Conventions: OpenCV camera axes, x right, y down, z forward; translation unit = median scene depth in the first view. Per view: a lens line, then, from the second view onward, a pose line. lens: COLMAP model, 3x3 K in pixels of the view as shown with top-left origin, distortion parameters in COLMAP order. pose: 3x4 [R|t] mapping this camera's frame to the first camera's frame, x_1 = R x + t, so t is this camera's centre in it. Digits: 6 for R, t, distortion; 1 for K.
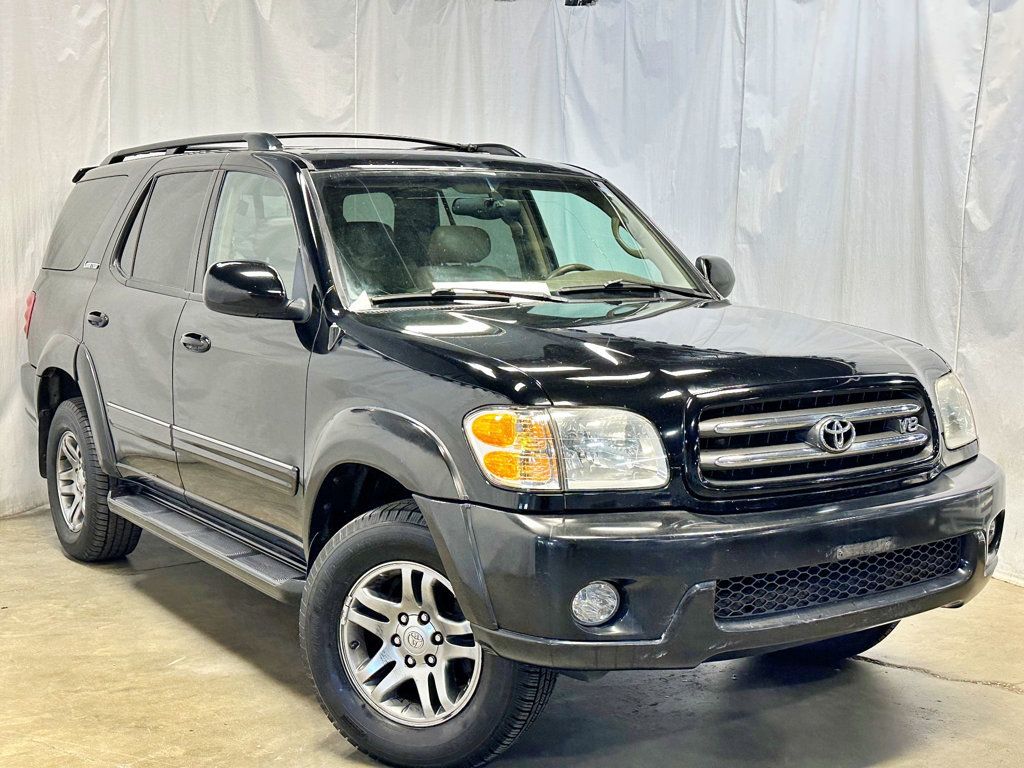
lens RADIAL K [[1338.2, 0, 512.0], [0, 1338.2, 384.0], [0, 0, 1]] dist [0.218014, -0.496880]
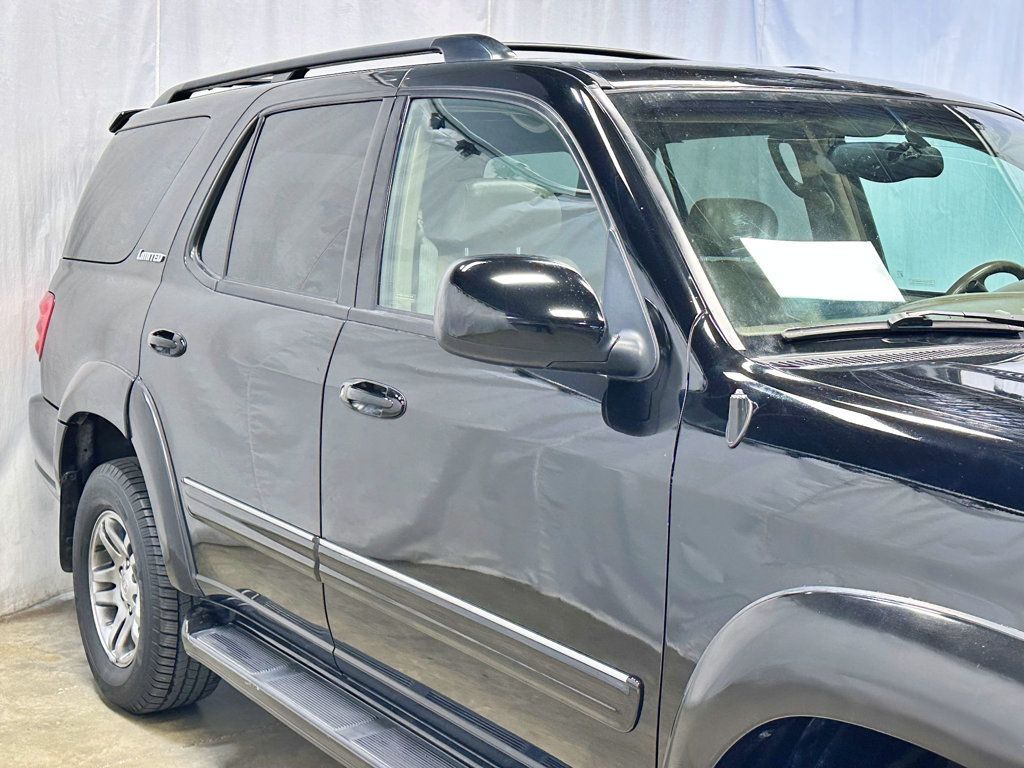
lens RADIAL K [[1338.2, 0, 512.0], [0, 1338.2, 384.0], [0, 0, 1]] dist [0.218014, -0.496880]
pose [[0.999753, 0.008466, 0.020551, -0.146211], [-0.008676, 0.999911, 0.010115, -0.033752], [-0.020464, -0.010291, 0.999738, 0.343532]]
